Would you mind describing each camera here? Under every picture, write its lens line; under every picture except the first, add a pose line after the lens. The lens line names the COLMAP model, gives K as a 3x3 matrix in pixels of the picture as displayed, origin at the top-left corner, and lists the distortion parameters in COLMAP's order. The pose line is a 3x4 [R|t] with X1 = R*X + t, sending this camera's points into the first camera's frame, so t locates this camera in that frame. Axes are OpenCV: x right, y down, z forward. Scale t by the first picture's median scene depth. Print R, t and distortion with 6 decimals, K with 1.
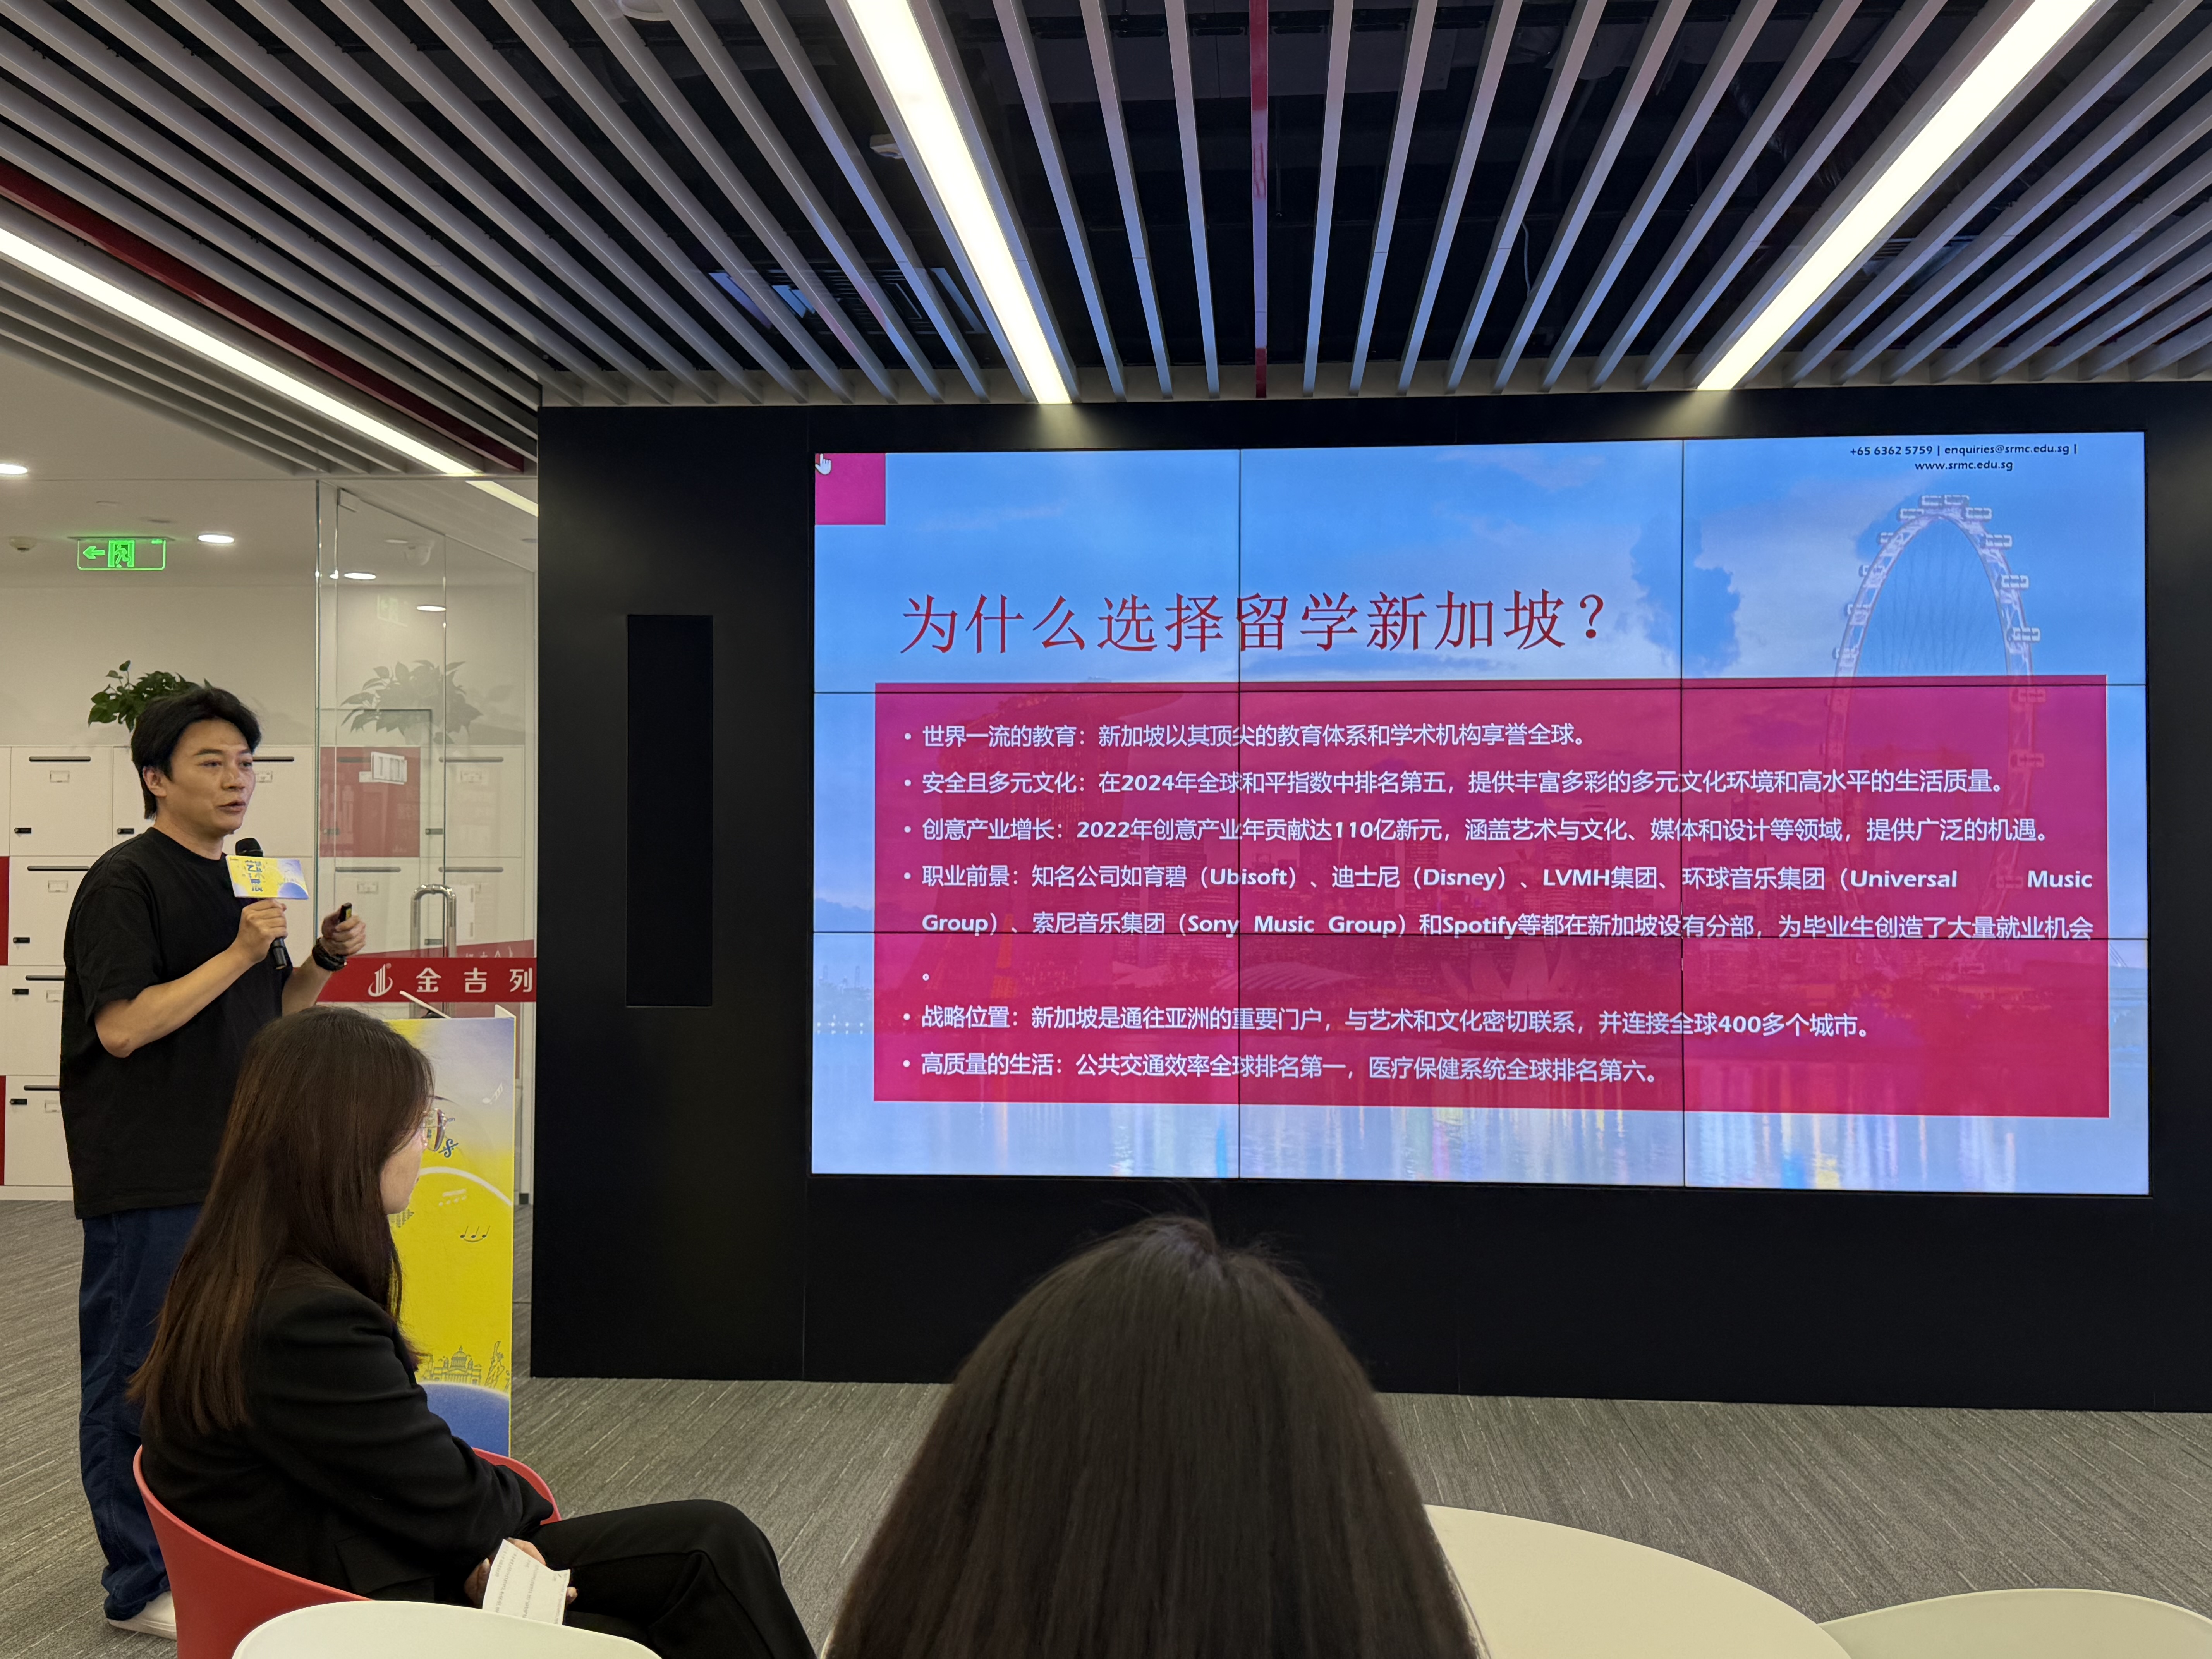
lens RADIAL K [[2244.7, 0, 1106.0], [0, 2244.7, 829.5], [0, 0, 1]] dist [0.152472, -0.459756]
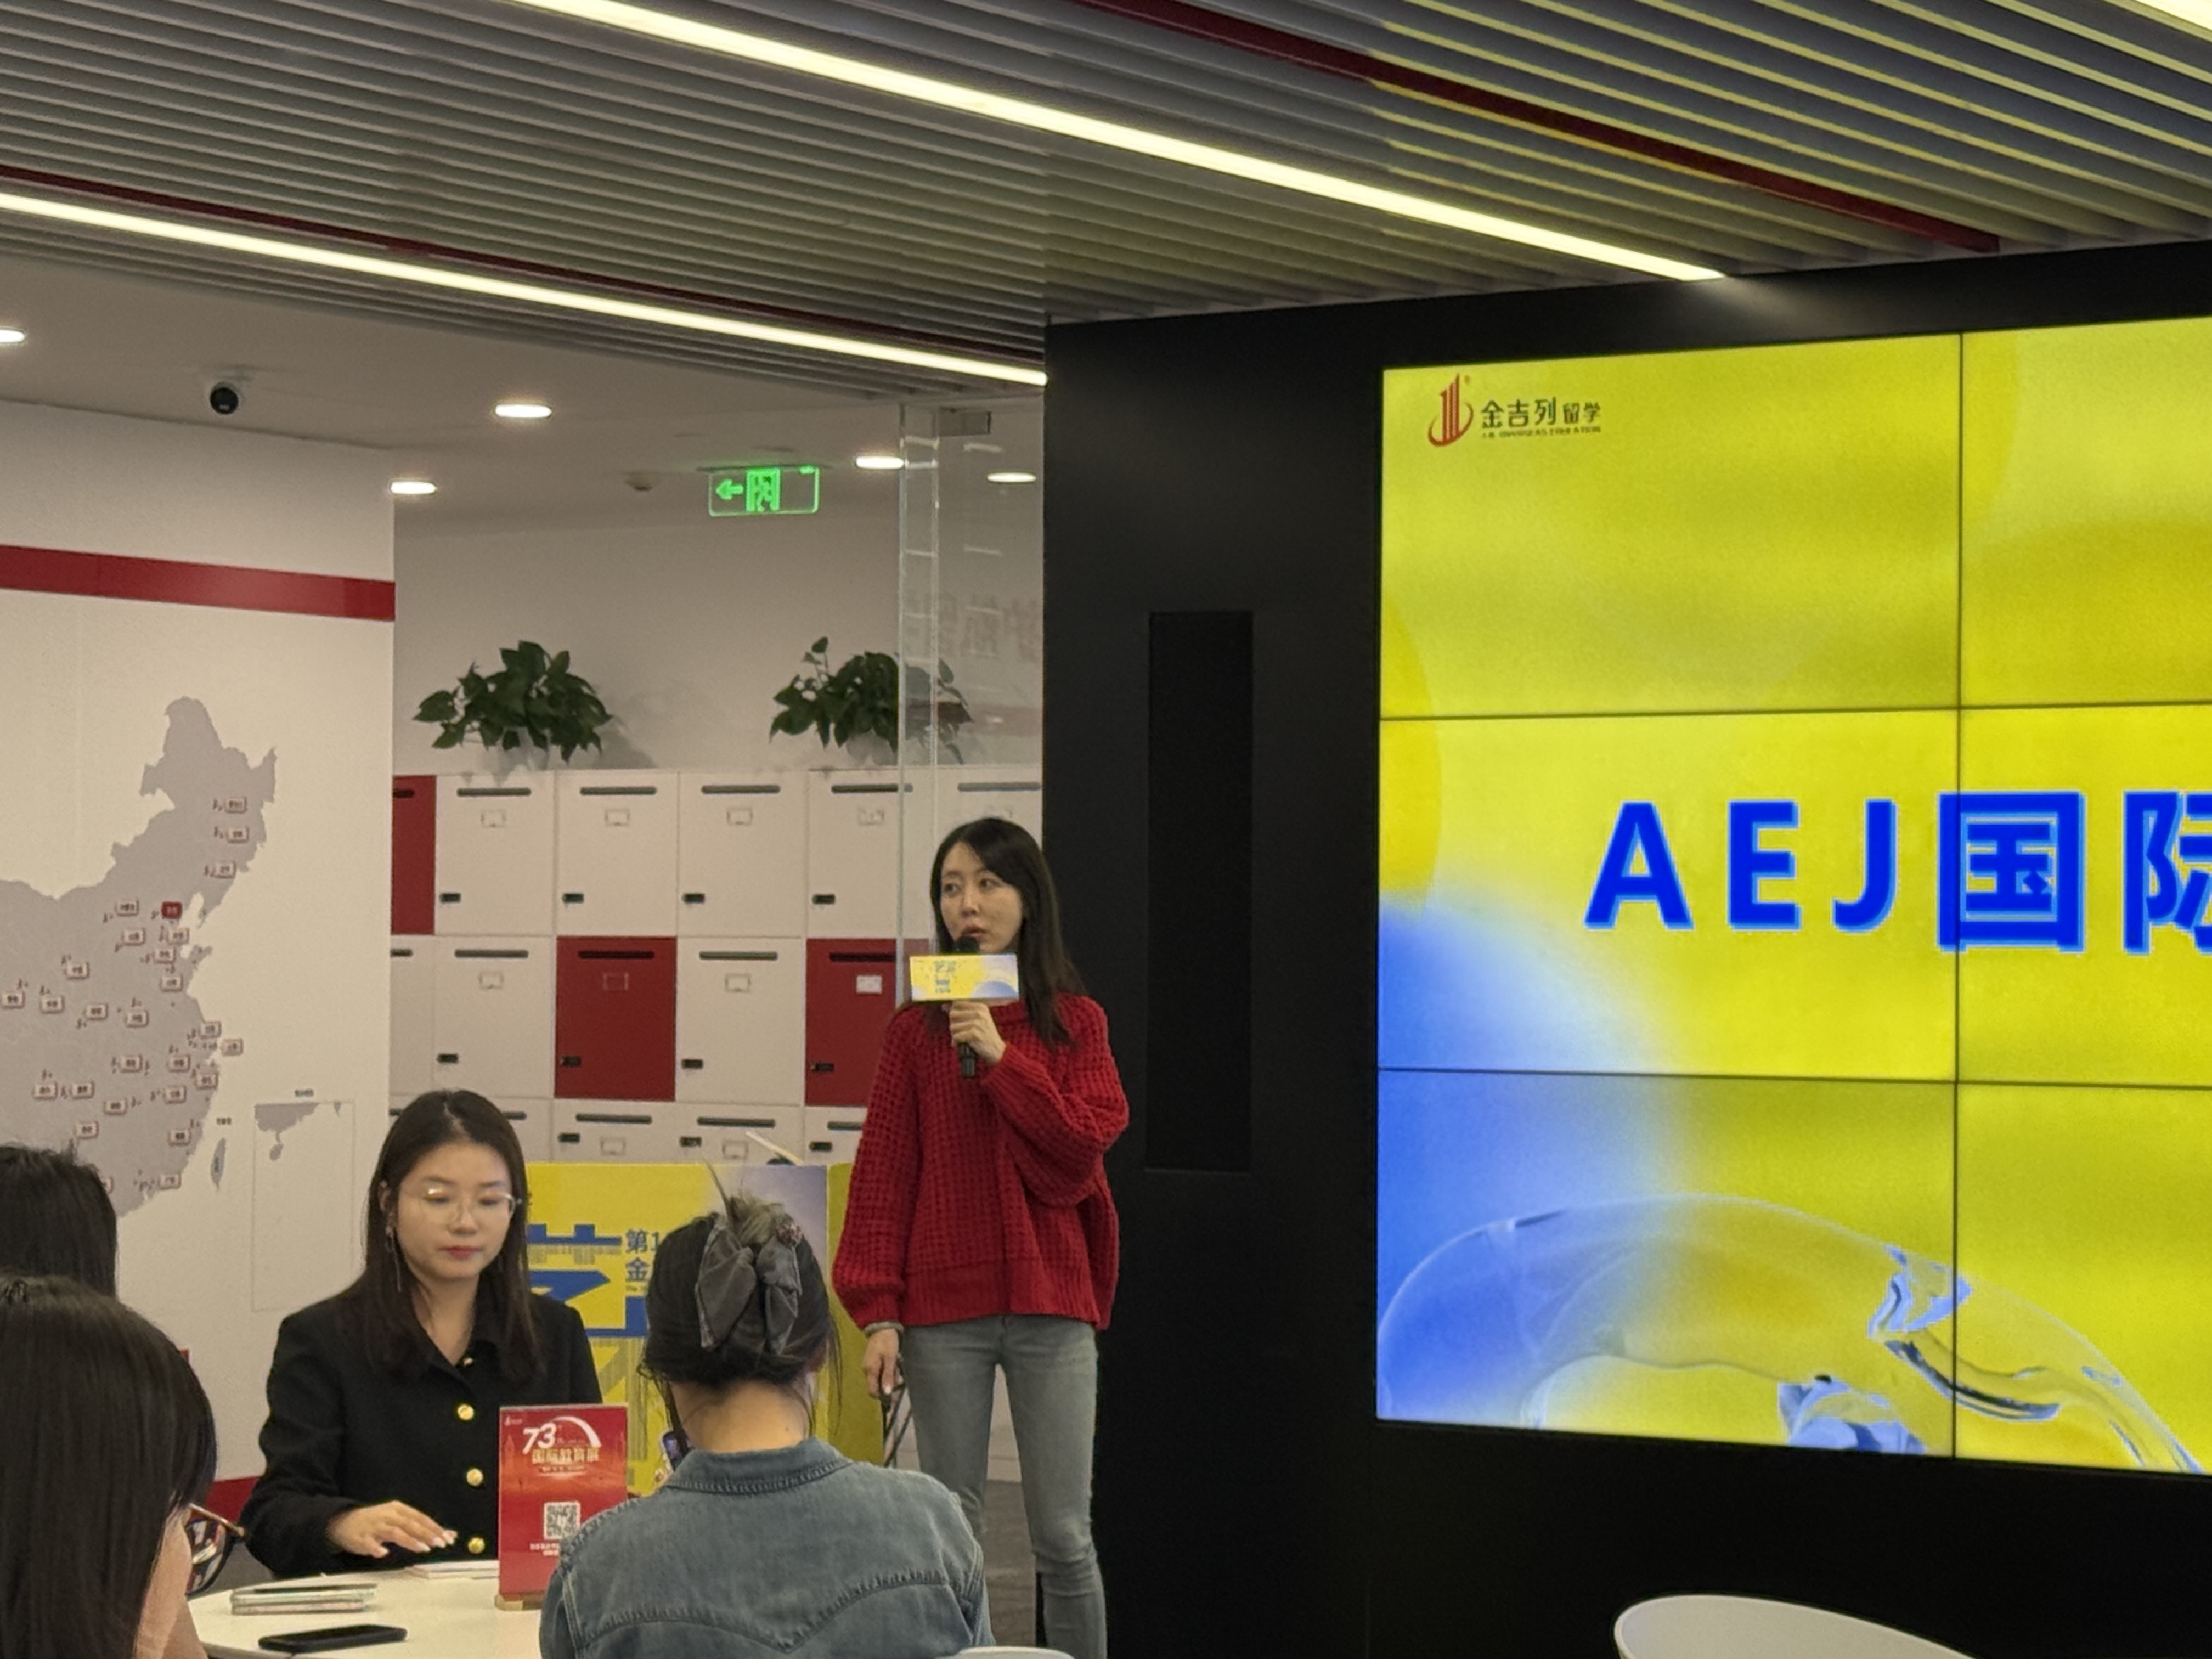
lens RADIAL K [[5181.6, 0, 1106.0], [0, 5181.6, 829.5], [0, 0, 1]] dist [-0.454256, -0.082772]
pose [[0.878728, -0.010755, -0.477202, 0.381060], [0.012397, 0.999923, 0.000291, -0.020272], [0.477163, -0.006171, 0.878793, -0.291076]]
